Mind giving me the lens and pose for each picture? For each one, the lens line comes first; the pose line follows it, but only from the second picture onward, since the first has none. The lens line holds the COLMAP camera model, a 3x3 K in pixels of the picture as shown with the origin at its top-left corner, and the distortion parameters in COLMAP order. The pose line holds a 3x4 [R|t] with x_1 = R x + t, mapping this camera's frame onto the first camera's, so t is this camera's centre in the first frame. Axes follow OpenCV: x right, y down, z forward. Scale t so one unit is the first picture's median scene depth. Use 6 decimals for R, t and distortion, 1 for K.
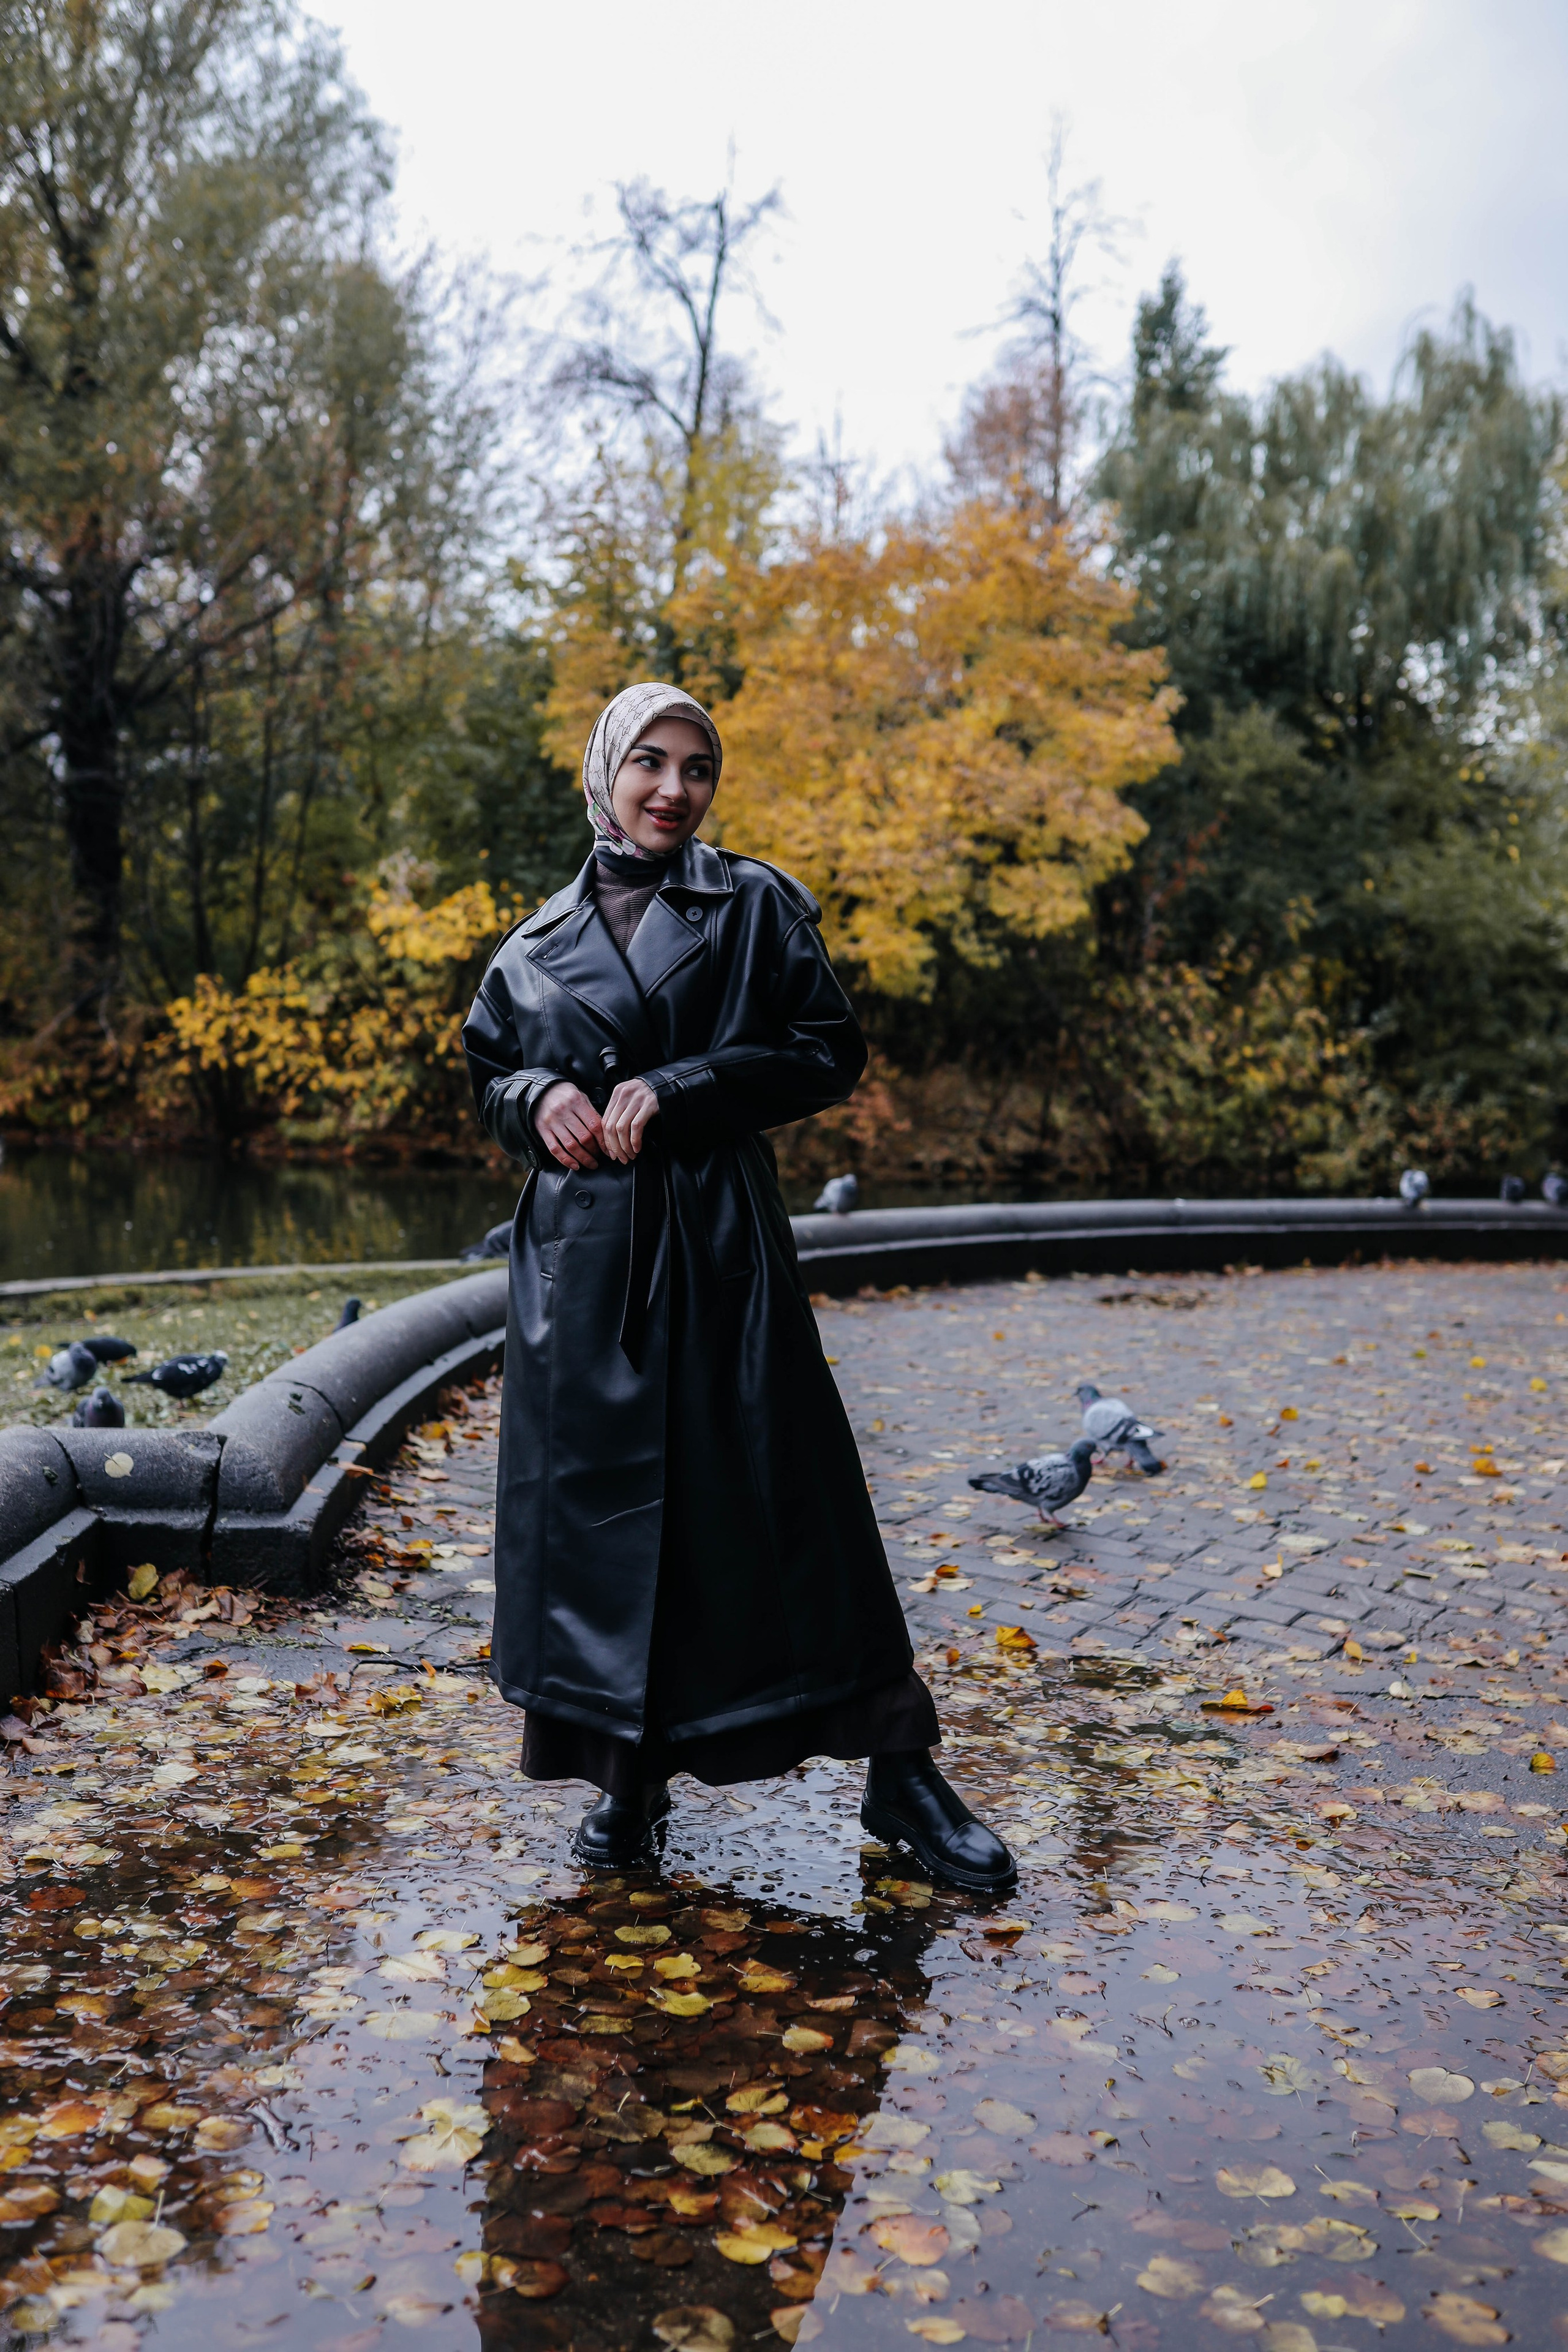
lens RADIAL K [[2271.0, 0, 777.4], [0, 2271.0, 1172.7], [0, 0, 1]] dist [-0.069772, 0.105493]
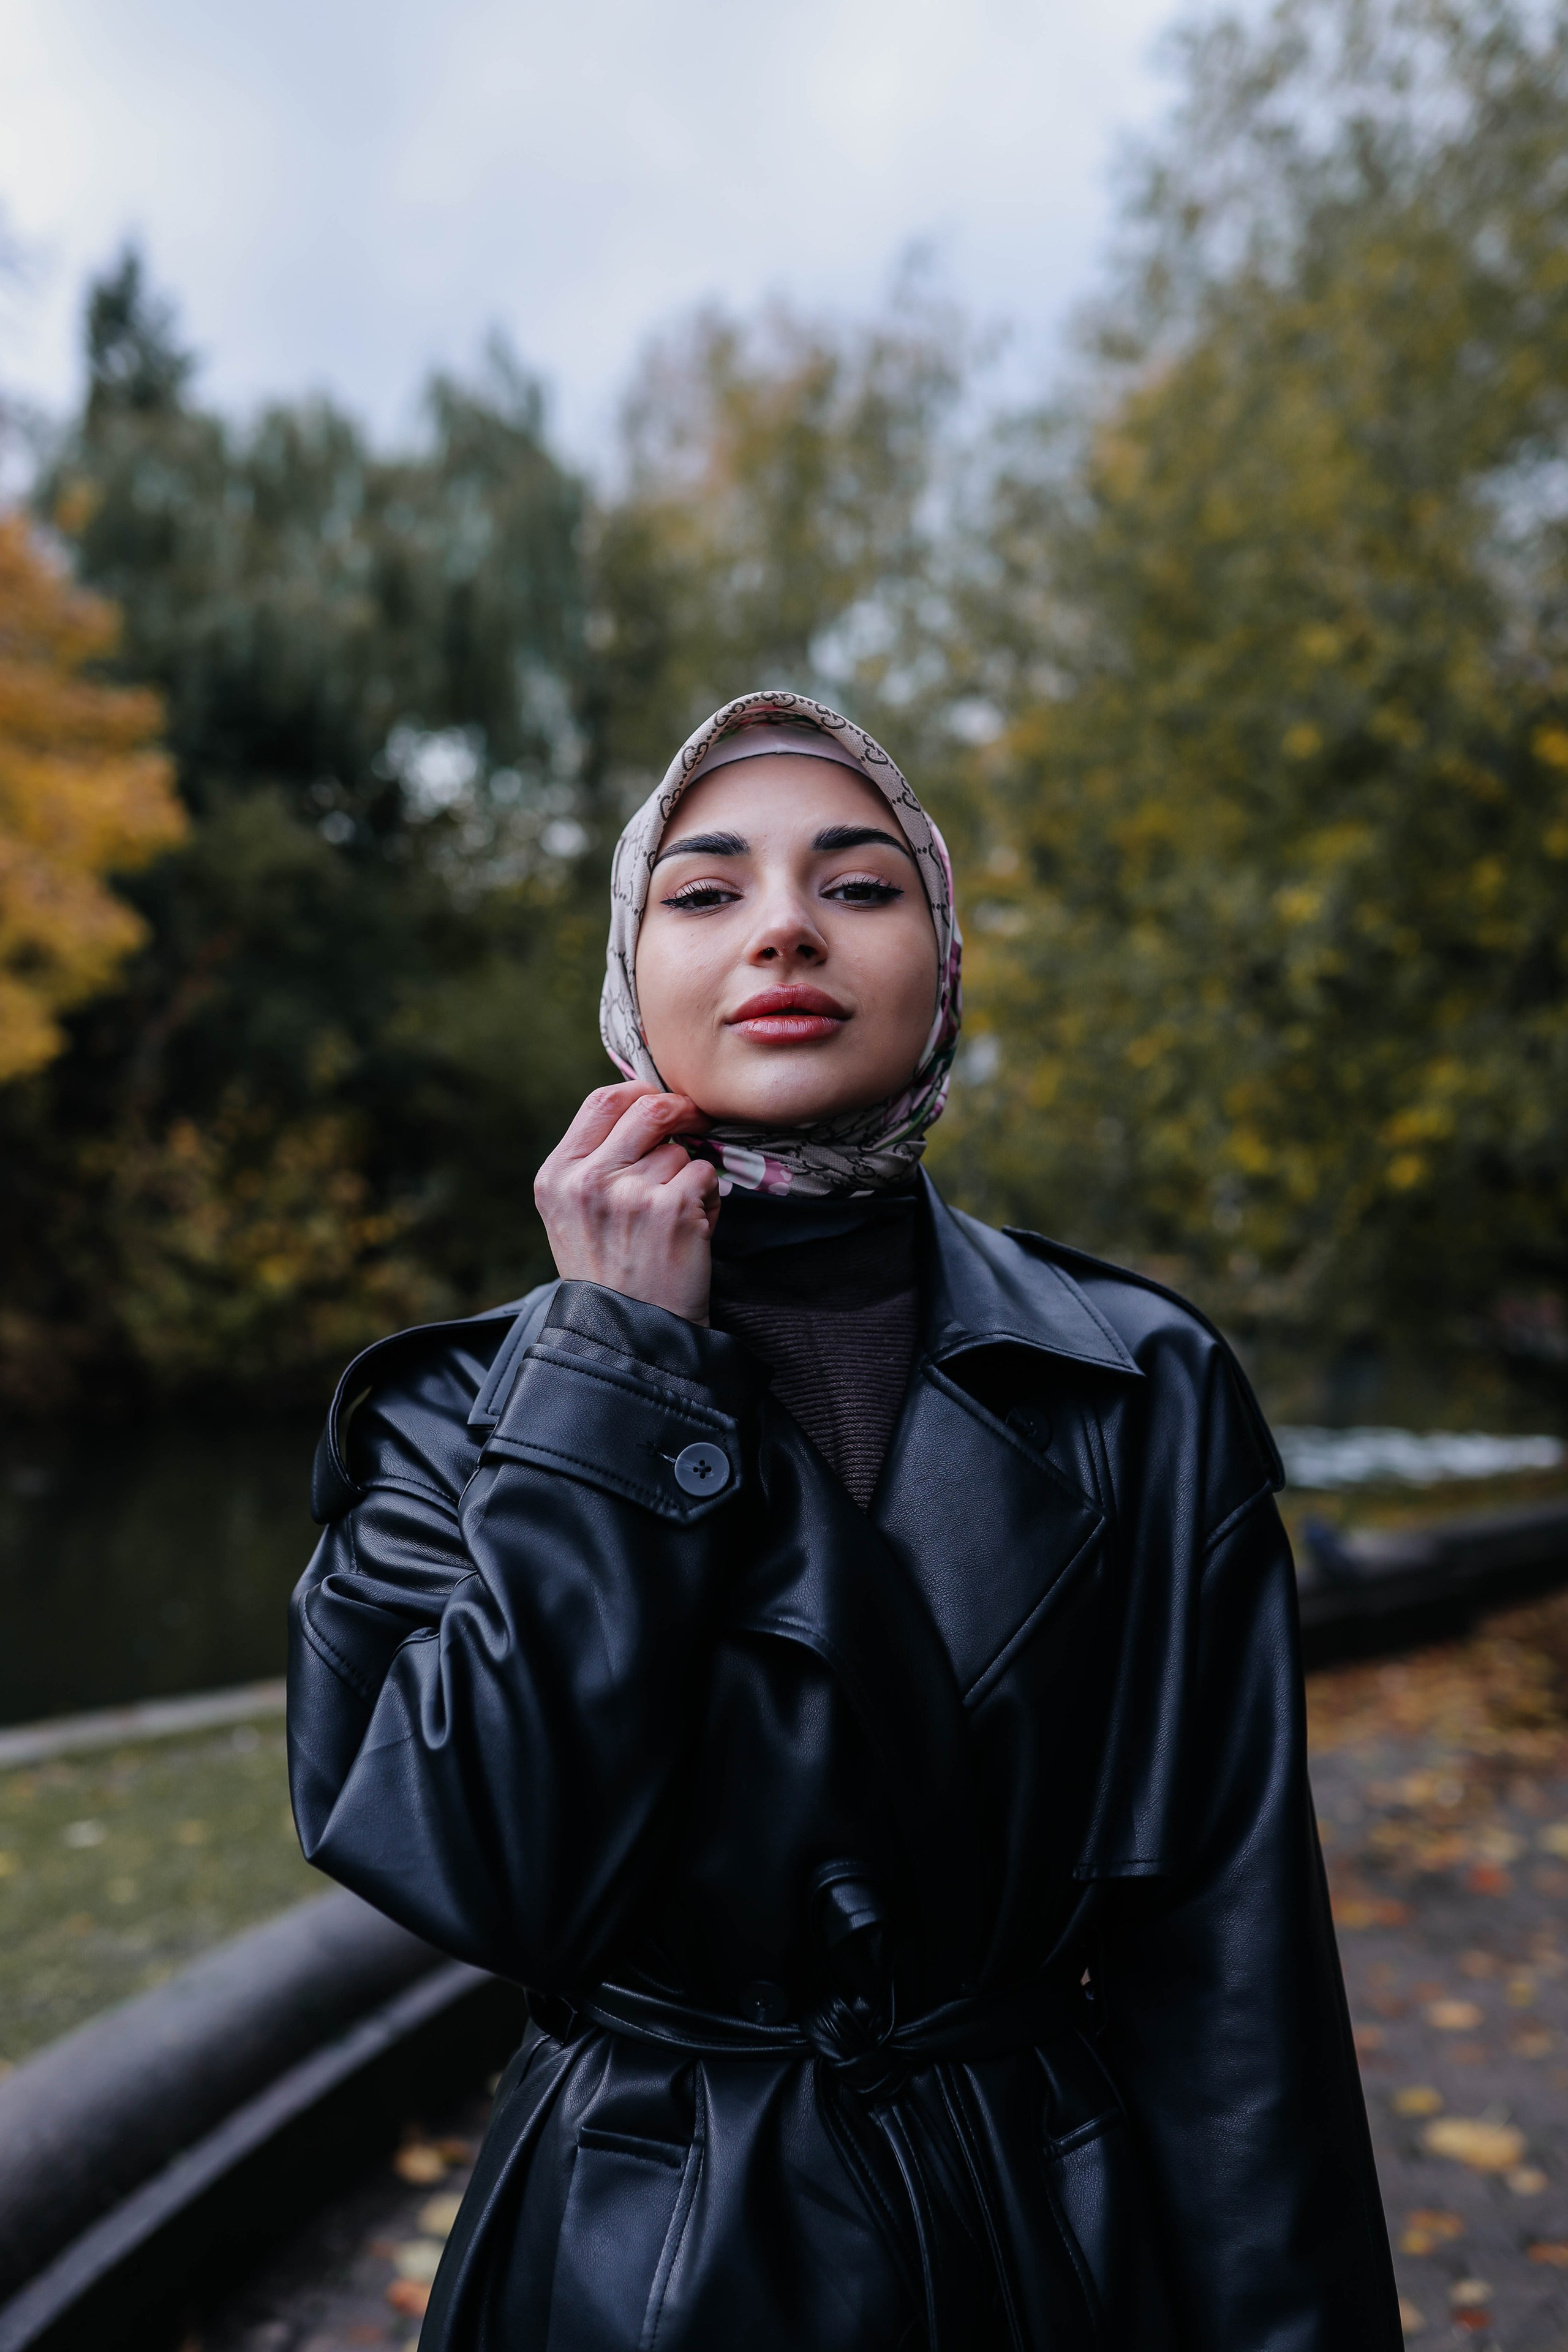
lens RADIAL K [[2260.4, 0, 787.3], [0, 2260.4, 1176.6], [0, 0, 1]] dist [-0.066933, 0.112773]
pose [[0.877933, 0.002766, 0.478776, 0.000824], [0.027003, 0.998106, -0.055281, -0.026820], [-0.478022, 0.061462, 0.876195, 0.255199]]
